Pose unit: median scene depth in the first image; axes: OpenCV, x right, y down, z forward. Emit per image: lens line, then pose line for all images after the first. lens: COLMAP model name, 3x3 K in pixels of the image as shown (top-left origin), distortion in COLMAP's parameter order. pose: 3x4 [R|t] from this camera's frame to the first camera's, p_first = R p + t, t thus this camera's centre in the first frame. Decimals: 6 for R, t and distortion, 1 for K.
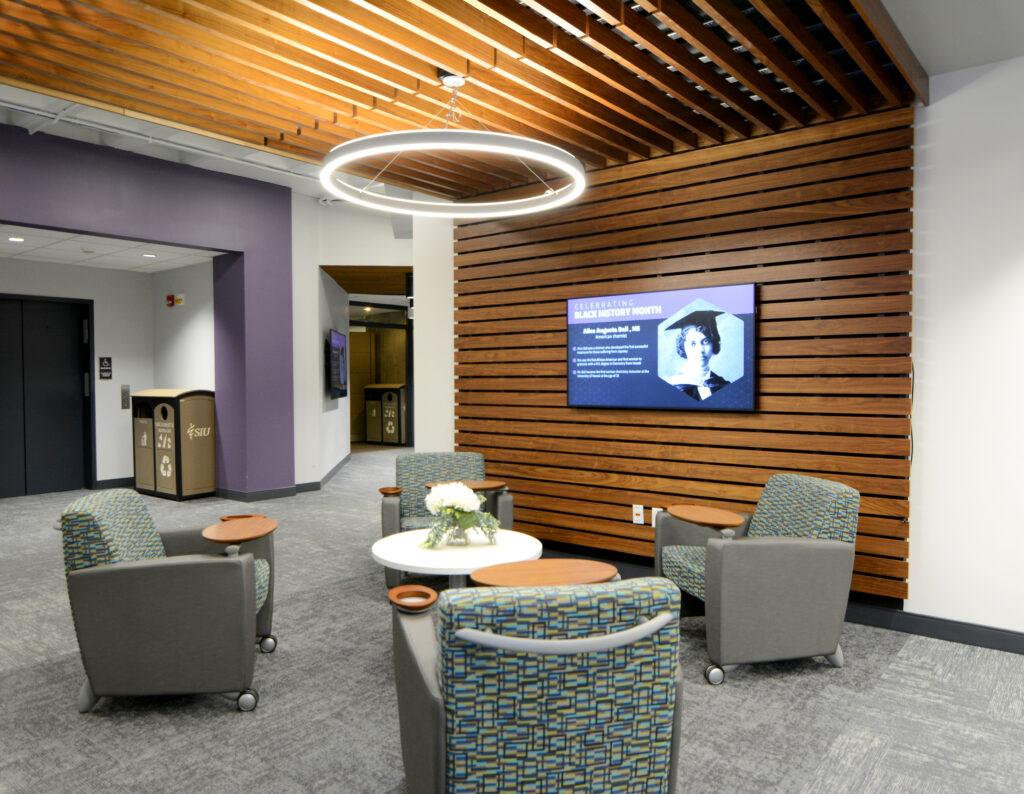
lens RADIAL K [[733.8, 0, 512.0], [0, 733.8, 397.0], [0, 0, 1]] dist [-0.010676, -0.006613]
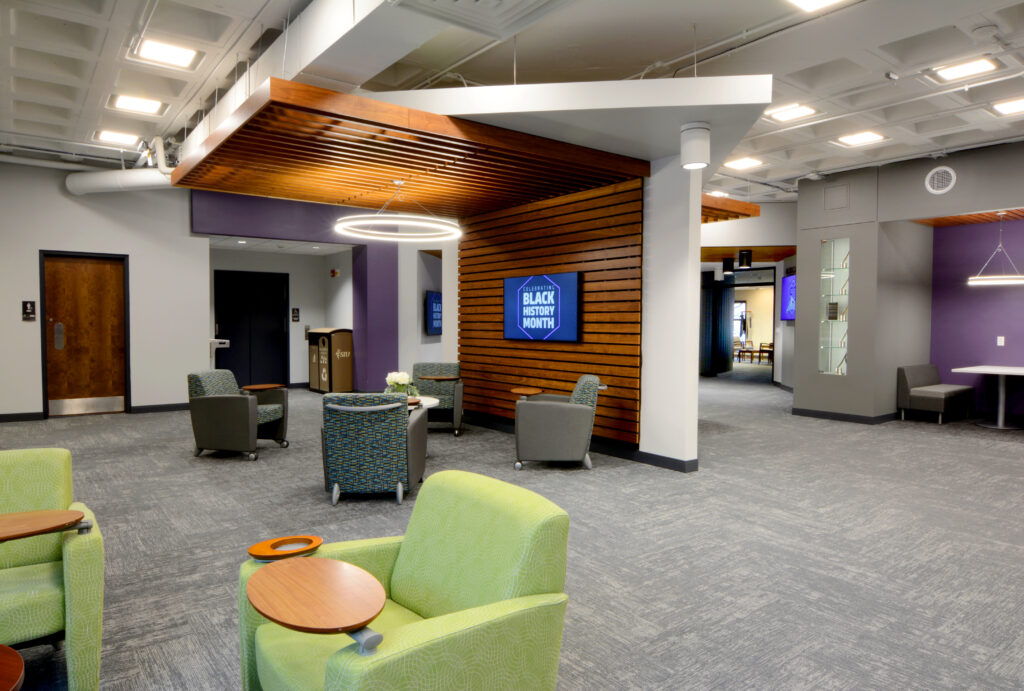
lens RADIAL K [[643.6, 0, 512.0], [0, 643.6, 345.5], [0, 0, 1]] dist [-0.003826, 0.000089]
pose [[0.970040, 0.021359, -0.242006, 0.410395], [-0.020531, 0.999772, 0.005943, 0.016430], [0.242078, -0.000796, 0.970257, -0.434534]]
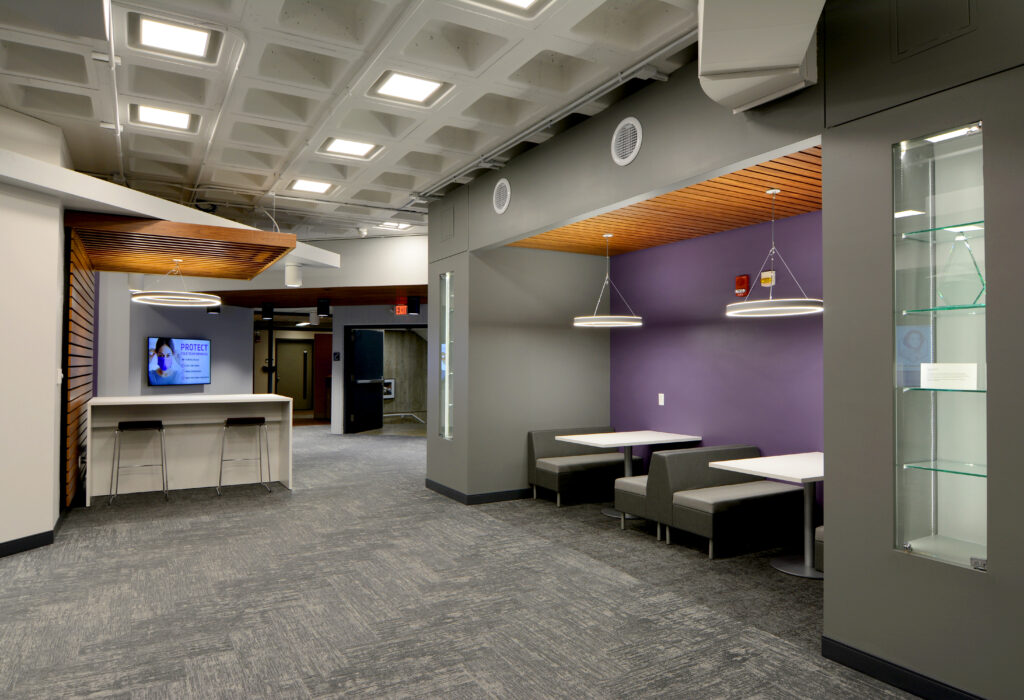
lens RADIAL K [[645.4, 0, 467.5], [0, 645.4, 349.8], [0, 0, 1]] dist [-0.001297, -0.000100]
pose [[0.911428, 0.003038, -0.411448, 1.361982], [-0.025166, 0.998512, -0.048373, -0.035439], [0.410689, 0.054443, 0.910148, 0.126774]]
